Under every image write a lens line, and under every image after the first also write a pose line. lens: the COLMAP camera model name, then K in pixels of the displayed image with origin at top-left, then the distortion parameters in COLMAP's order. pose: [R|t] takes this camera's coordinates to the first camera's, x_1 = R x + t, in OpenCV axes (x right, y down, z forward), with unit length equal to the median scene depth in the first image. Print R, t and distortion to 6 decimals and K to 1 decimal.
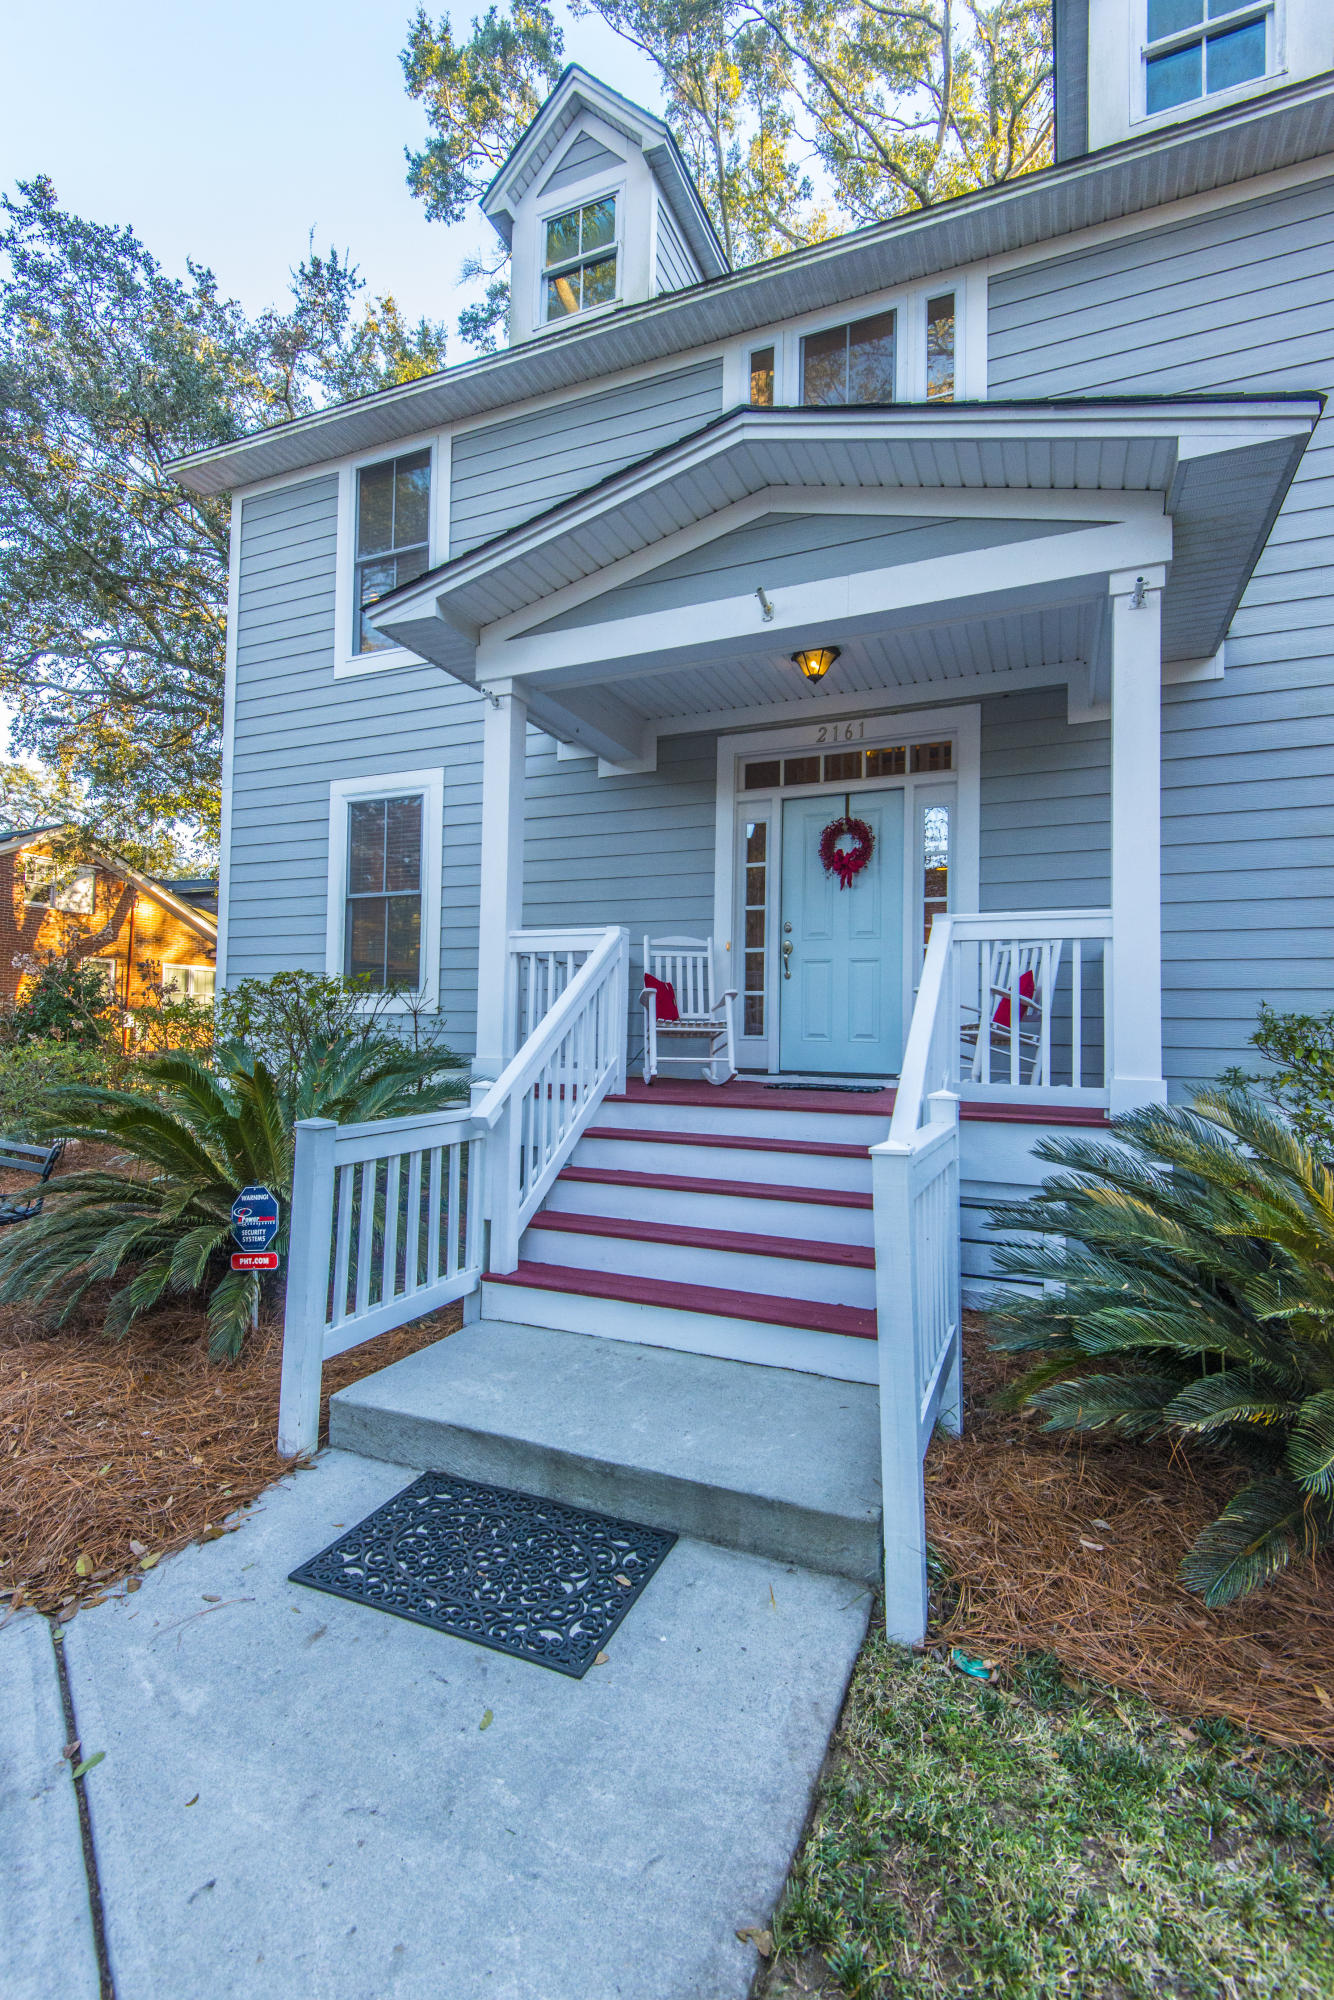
lens RADIAL K [[902.6, 0, 664.0], [0, 902.6, 1002.5], [0, 0, 1]] dist [0.027066, -0.012279]
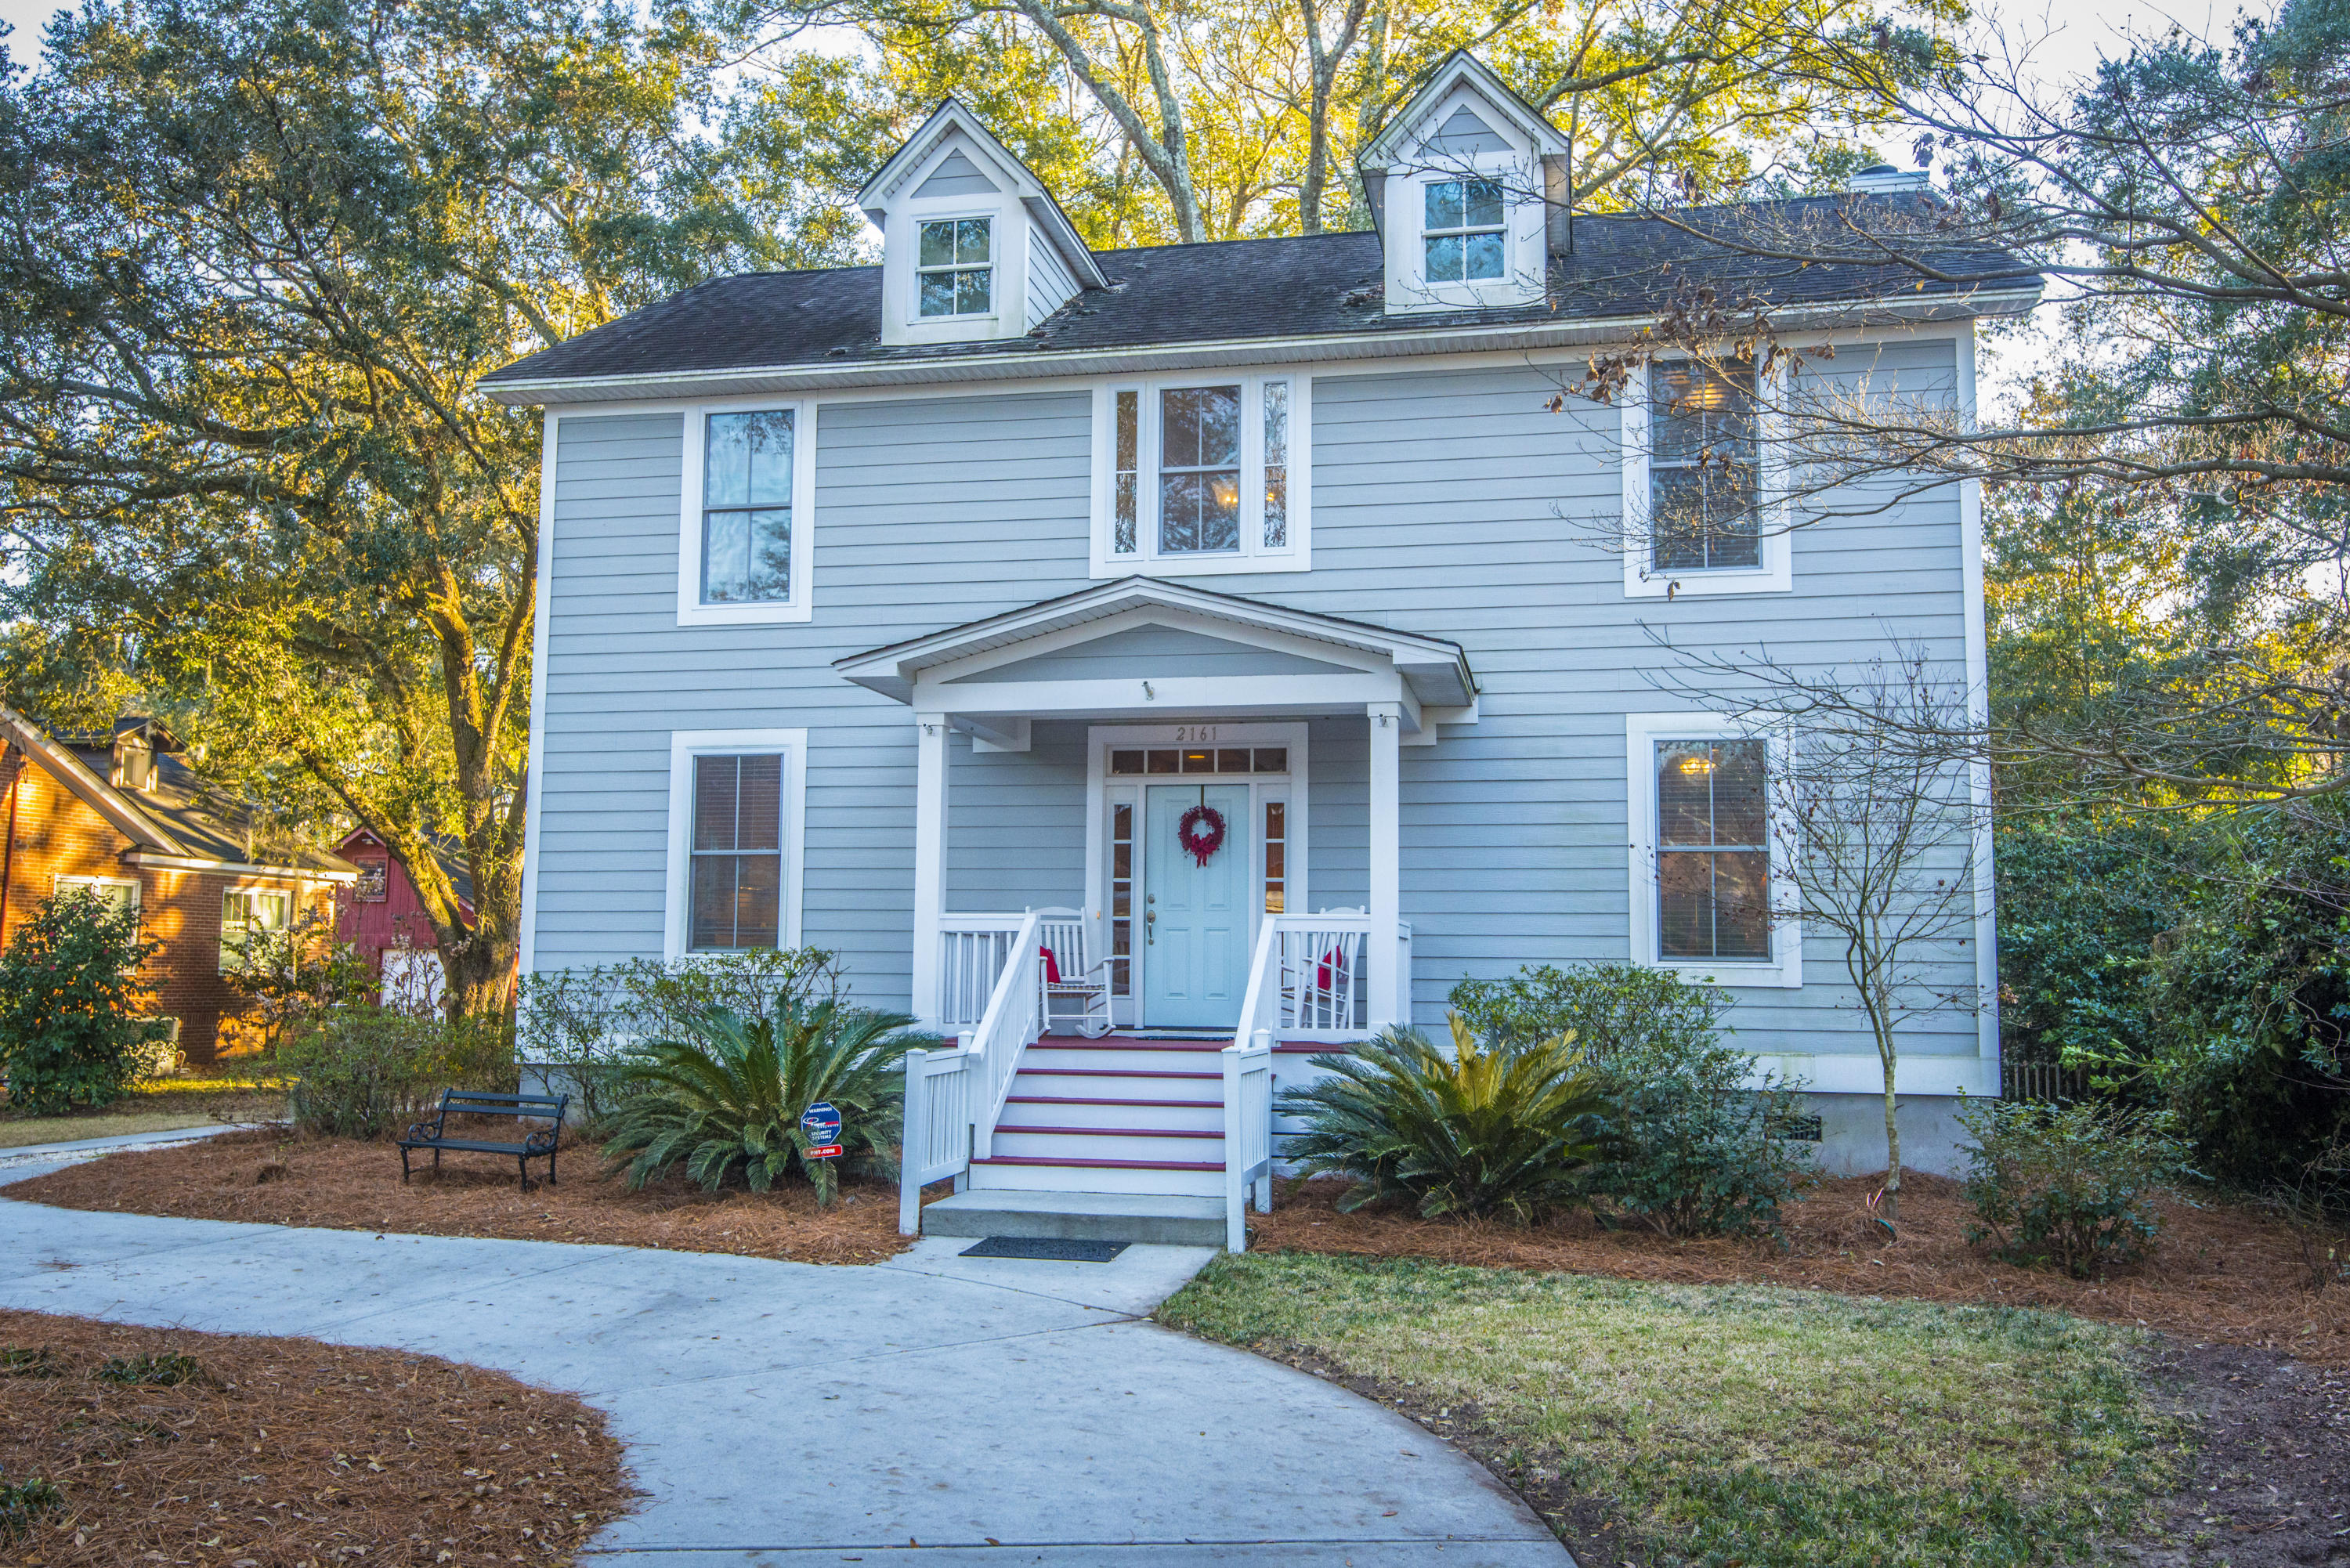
lens RADIAL K [[1937.6, 0, 1183.9], [0, 1937.6, 779.6], [0, 0, 1]] dist [0.014276, 0.005918]
pose [[0.979332, 0.012568, 0.201871, -0.314100], [0.001105, 0.997720, -0.067477, -0.067936], [-0.202259, 0.066305, 0.977085, -1.386869]]
